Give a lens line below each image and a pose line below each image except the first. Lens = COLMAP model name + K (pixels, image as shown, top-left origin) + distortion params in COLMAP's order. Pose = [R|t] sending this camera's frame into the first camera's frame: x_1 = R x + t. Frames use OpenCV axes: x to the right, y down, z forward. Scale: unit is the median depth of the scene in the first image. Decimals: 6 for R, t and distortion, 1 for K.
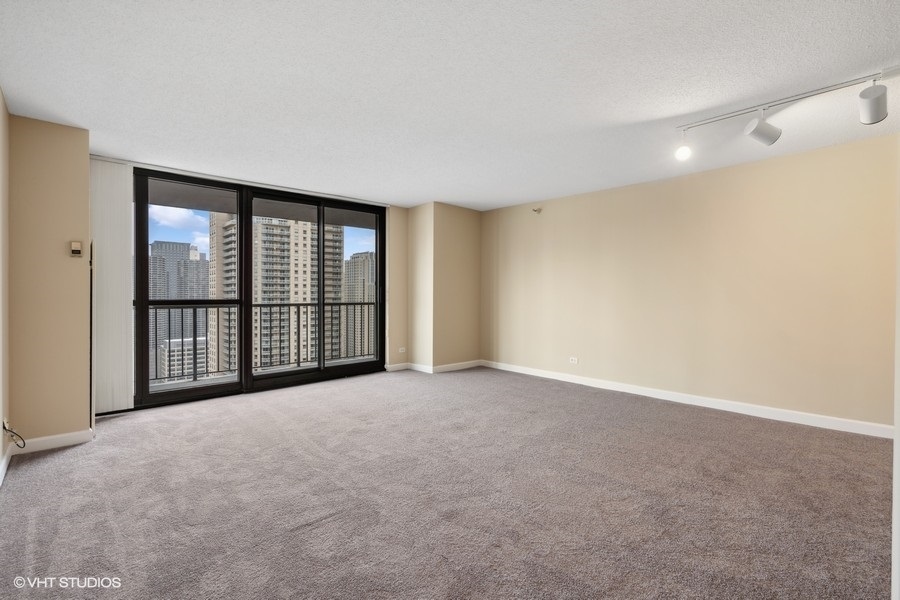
lens RADIAL K [[426.8, 0, 452.9], [0, 426.8, 296.1], [0, 0, 1]] dist [-0.002647, -0.000007]
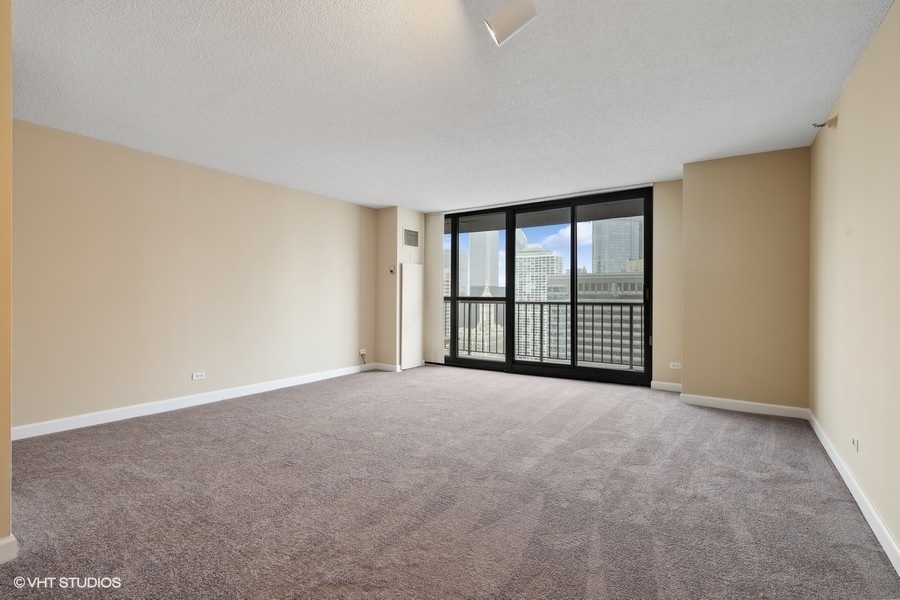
lens RADIAL K [[426.8, 0, 452.9], [0, 426.8, 296.1], [0, 0, 1]] dist [-0.002647, -0.000007]
pose [[0.211032, 0.007350, -0.977452, 0.704724], [-0.004552, 0.999968, 0.006536, -0.003896], [0.977469, 0.003070, 0.211059, 0.583499]]
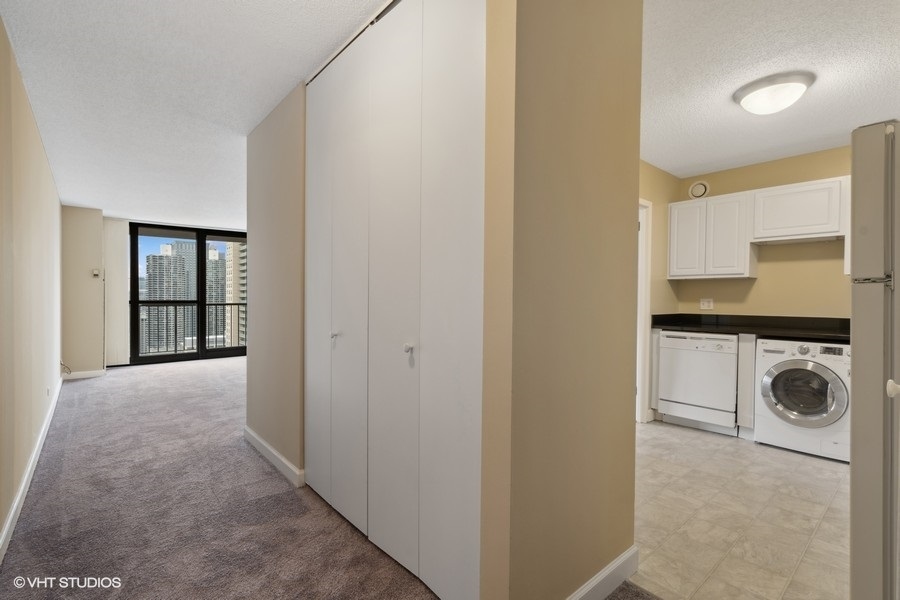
lens RADIAL K [[406.7, 0, 442.9], [0, 406.7, 304.6], [0, 0, 1]] dist [-0.001020, 0.000578]
pose [[0.999607, 0.009018, -0.026537, 0.461661], [-0.008522, 0.999788, 0.018744, -0.014238], [0.026701, -0.018511, 0.999472, -0.500060]]
